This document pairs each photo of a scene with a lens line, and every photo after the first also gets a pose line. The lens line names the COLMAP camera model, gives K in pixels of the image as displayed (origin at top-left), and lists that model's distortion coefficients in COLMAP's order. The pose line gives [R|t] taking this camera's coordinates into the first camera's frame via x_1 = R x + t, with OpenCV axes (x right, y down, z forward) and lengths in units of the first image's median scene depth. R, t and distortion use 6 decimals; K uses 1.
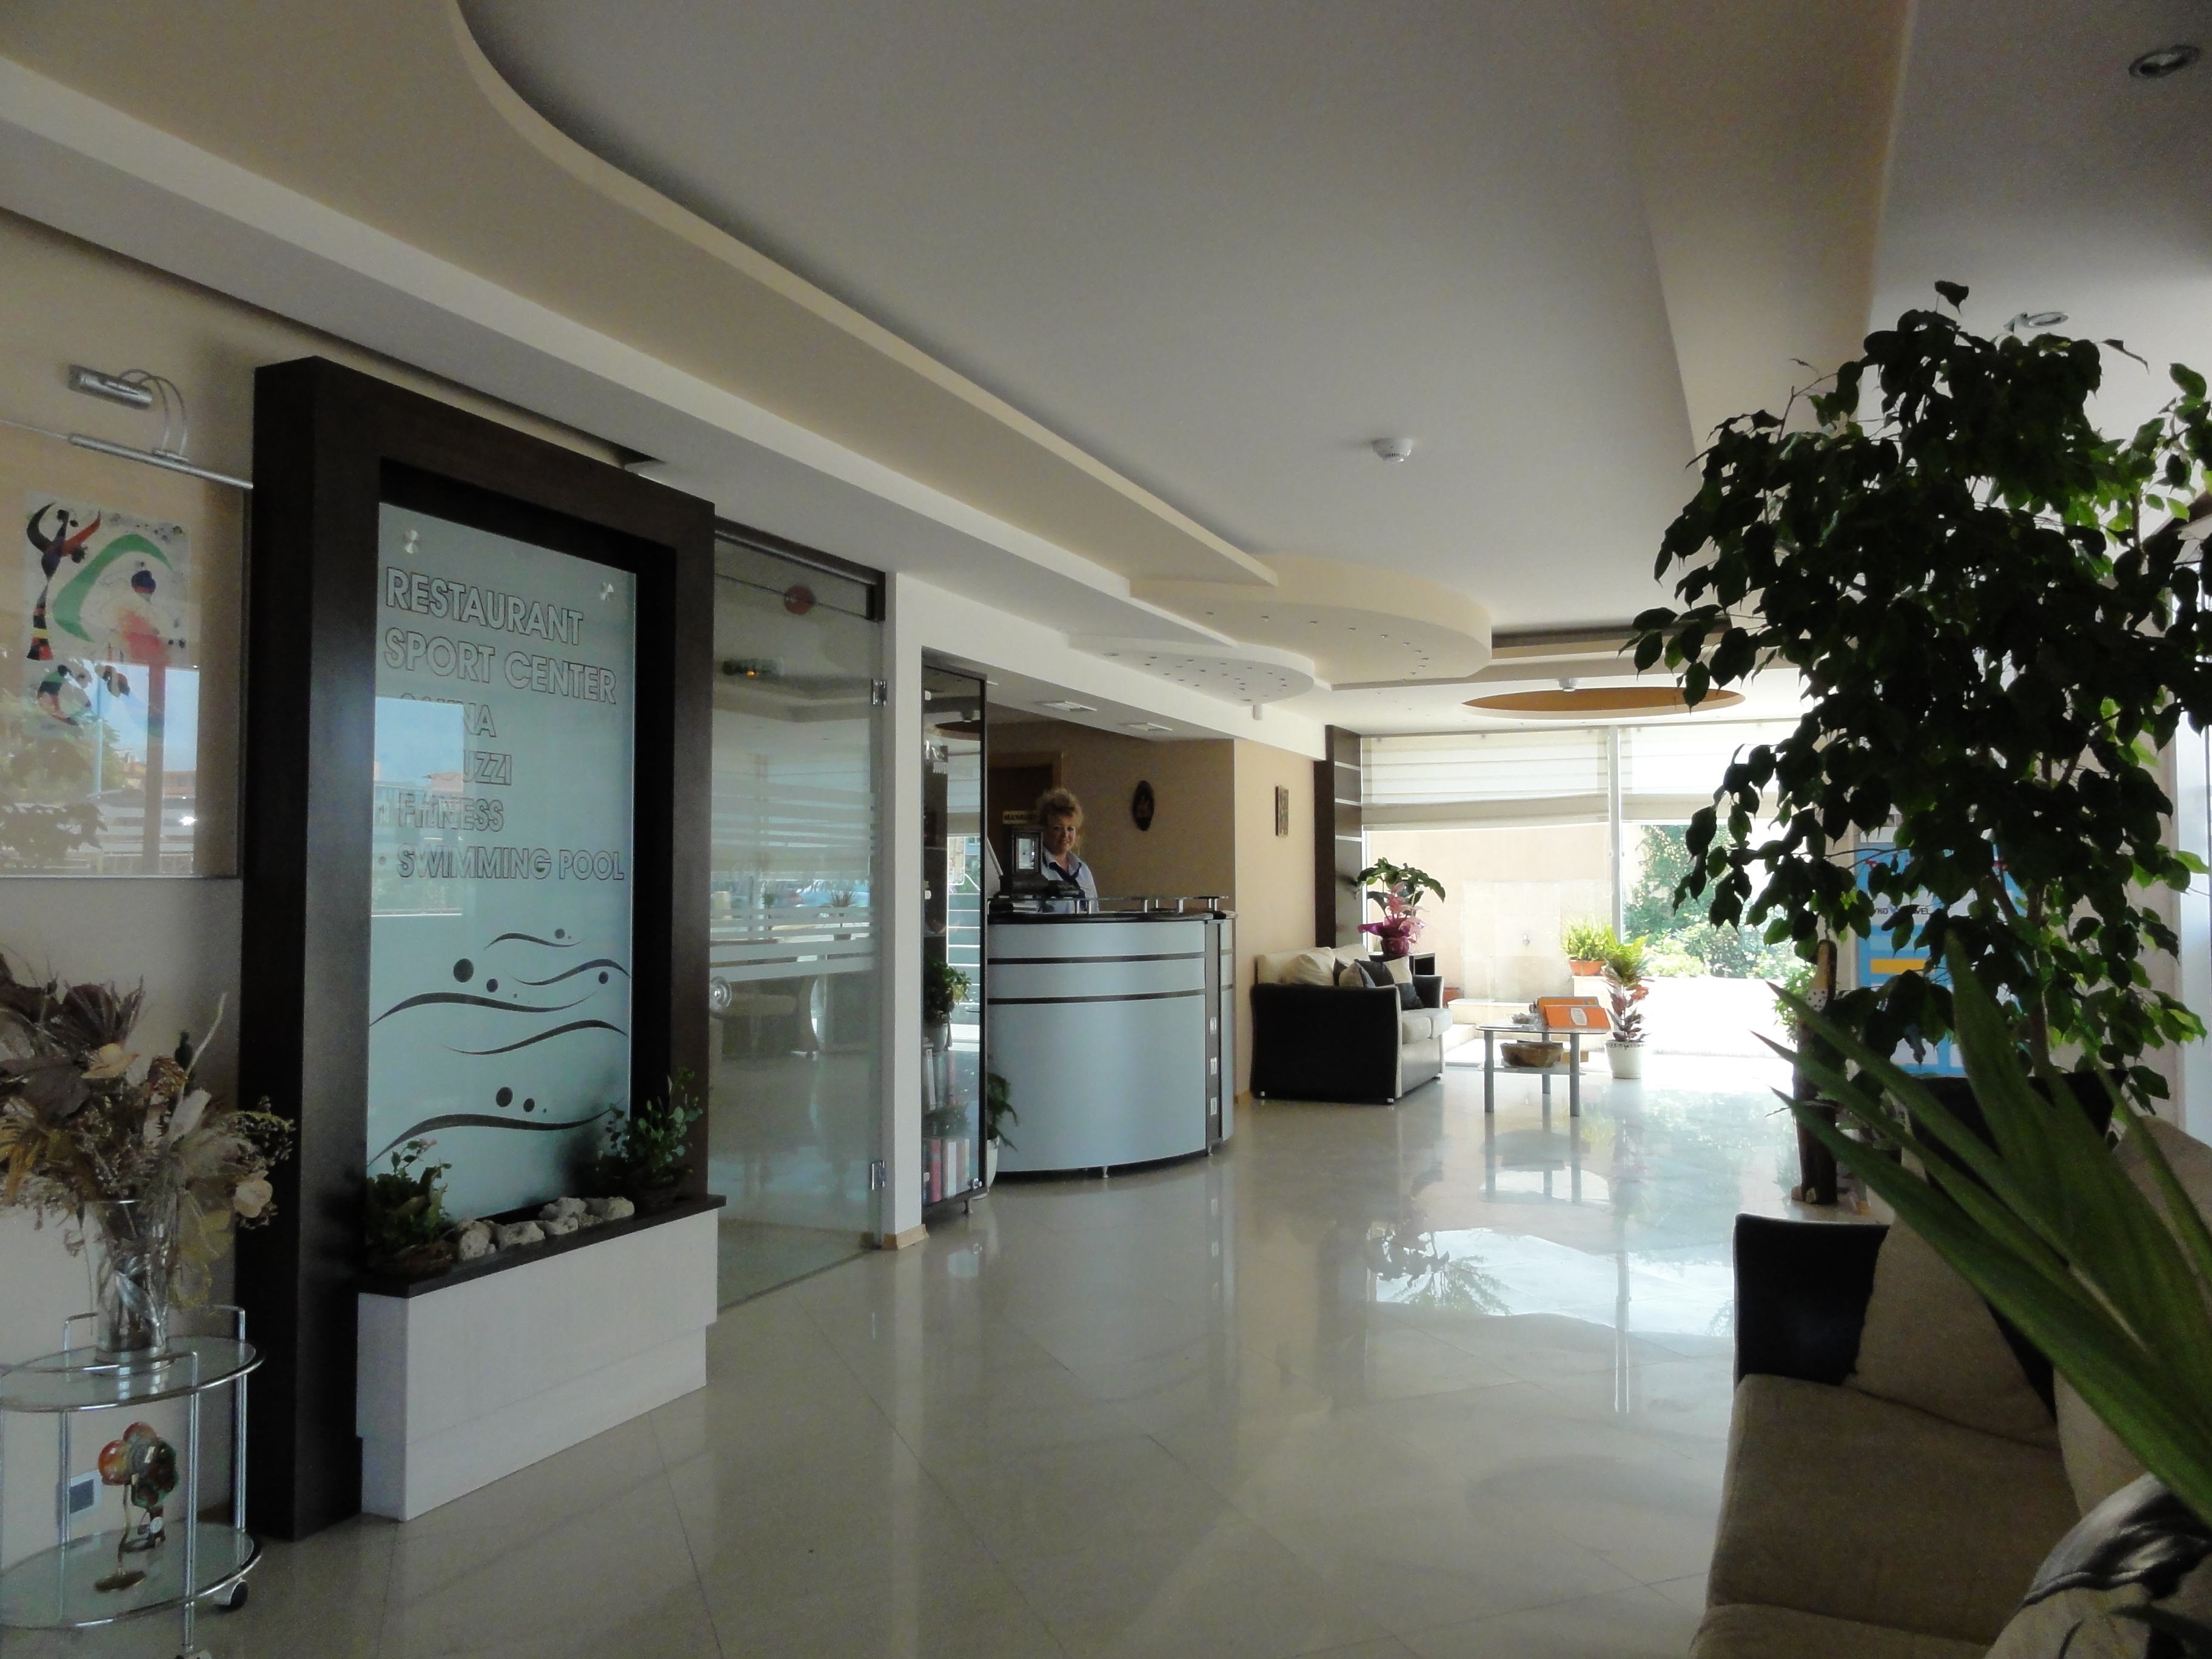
lens RADIAL K [[1544.2, 0, 1106.0], [0, 1544.2, 829.5], [0, 0, 1]] dist [-0.003472, 0.000798]
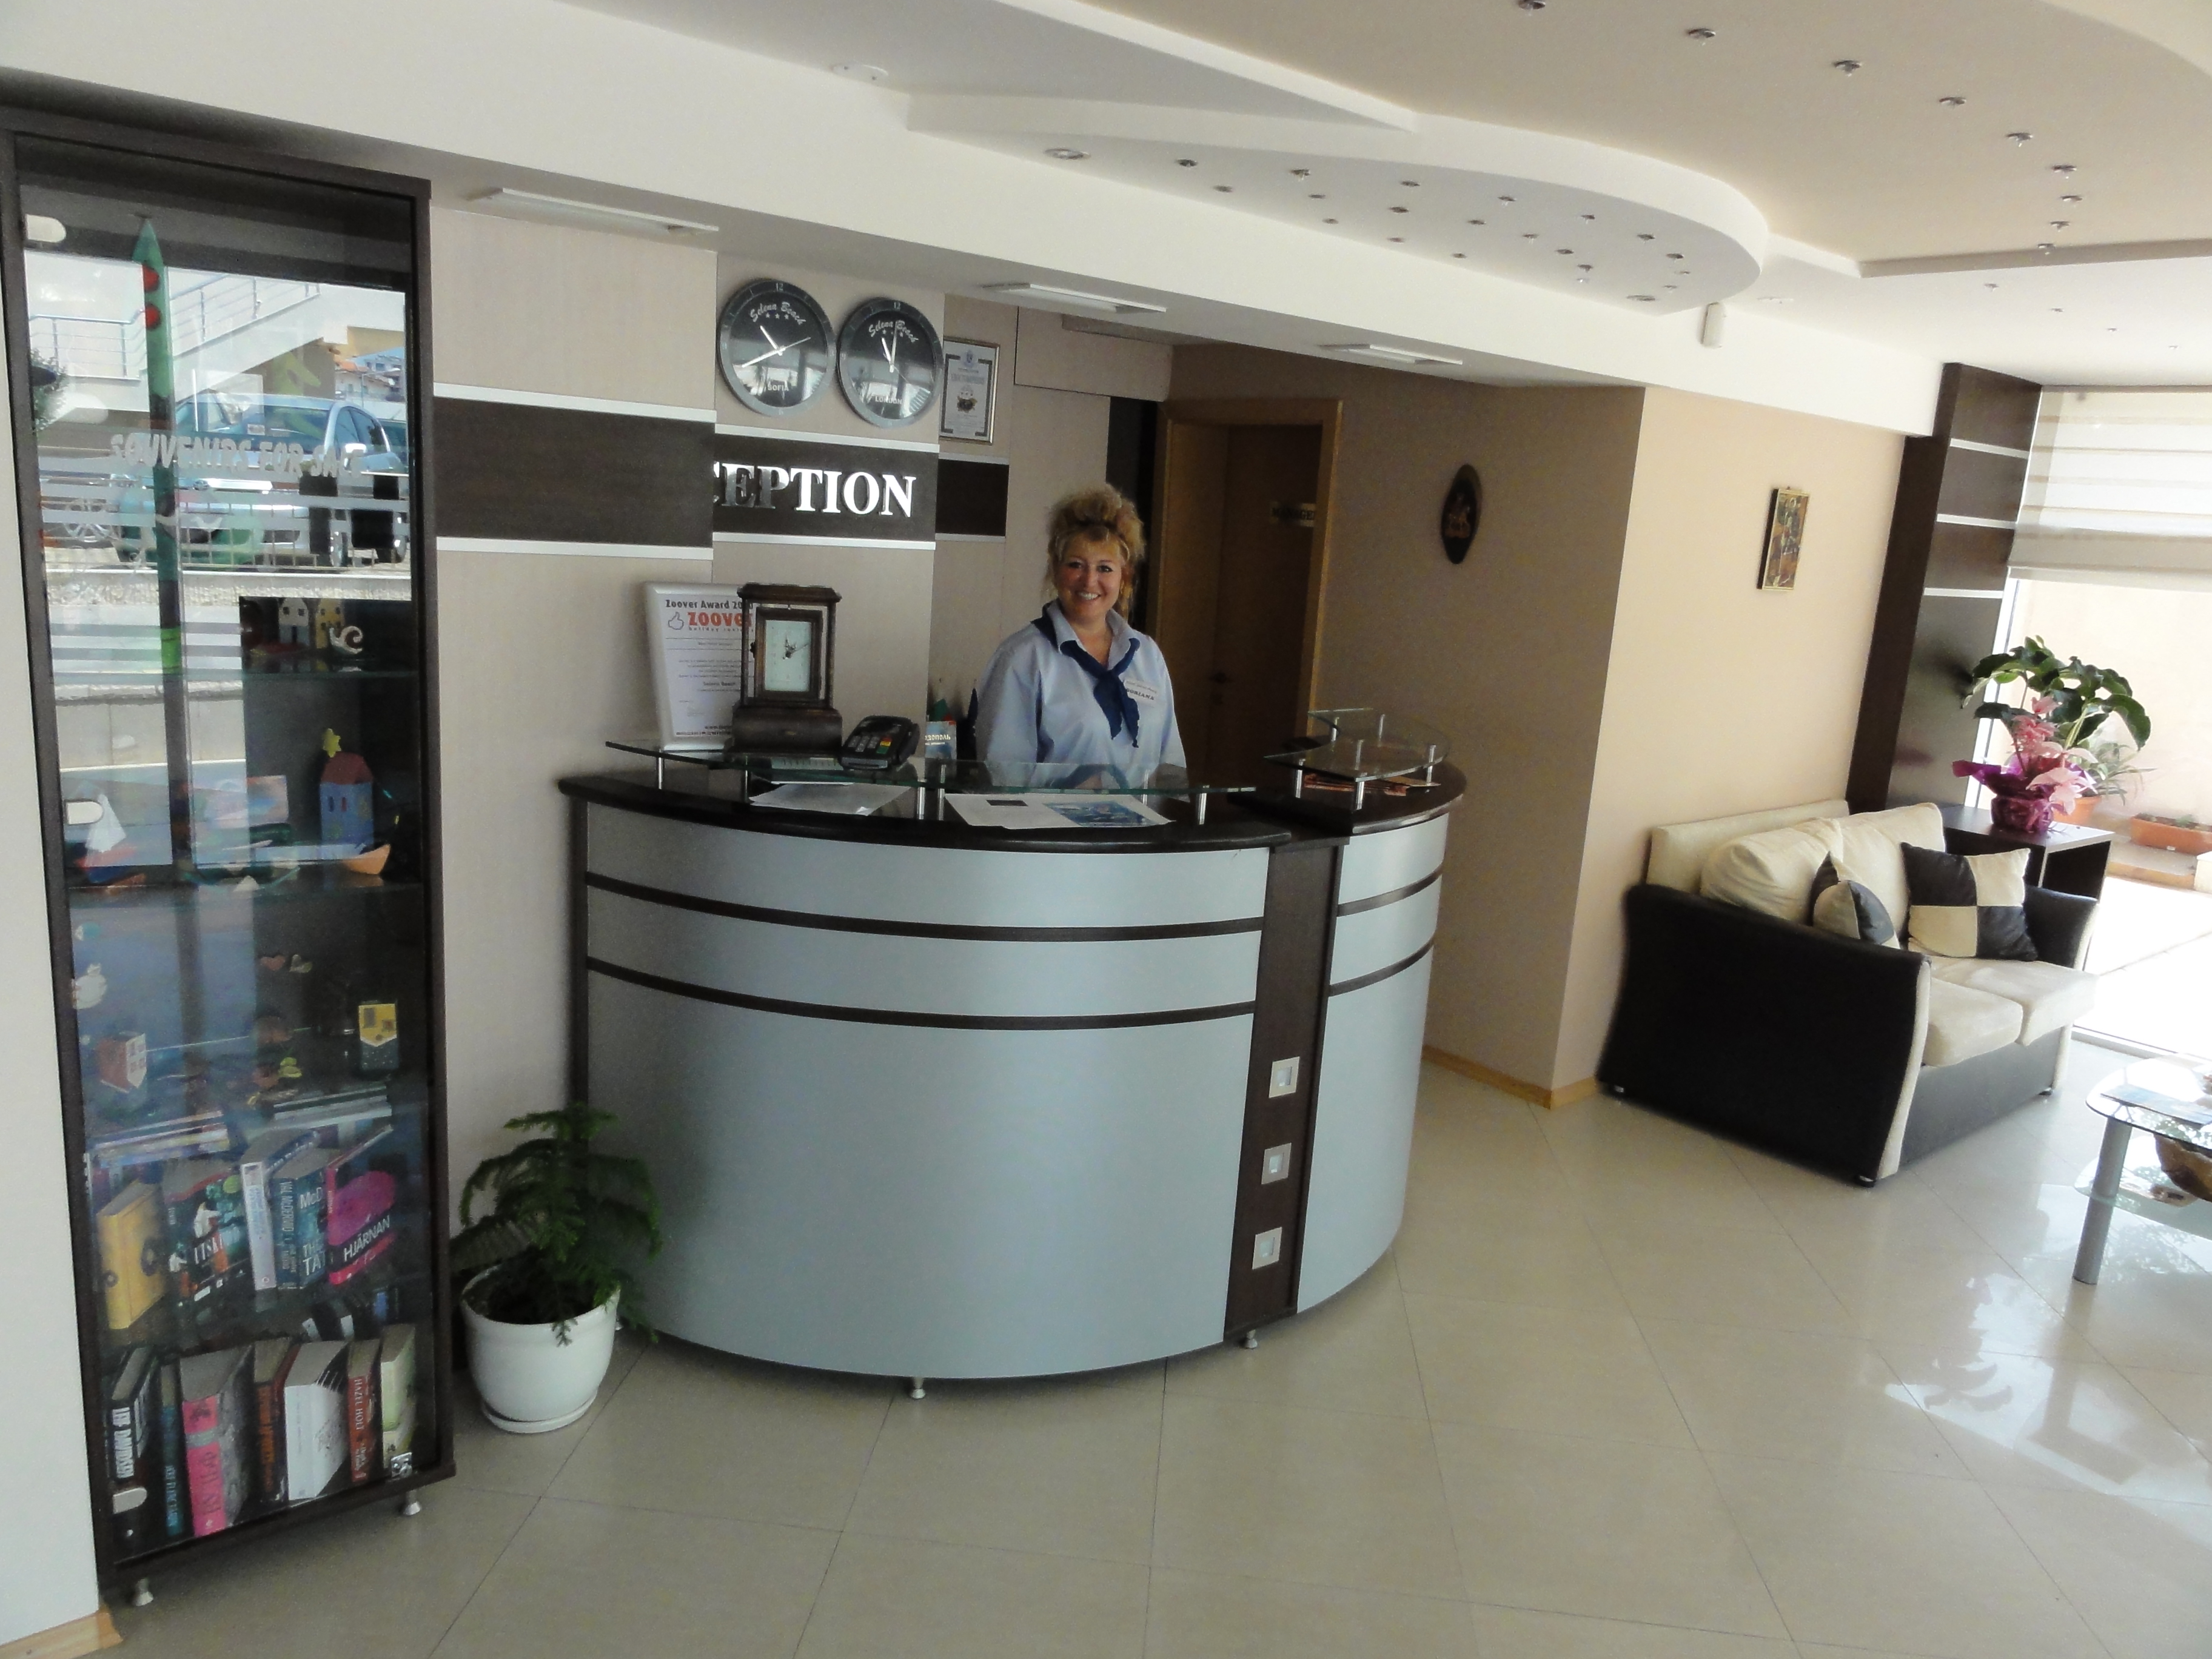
lens RADIAL K [[1544.2, 0, 1106.0], [0, 1544.2, 829.5], [0, 0, 1]] dist [-0.003472, 0.000798]
pose [[0.894494, 0.152391, -0.420306, 0.132500], [-0.051608, 0.969025, 0.241509, -0.028259], [0.444091, -0.194337, 0.874652, 0.415936]]
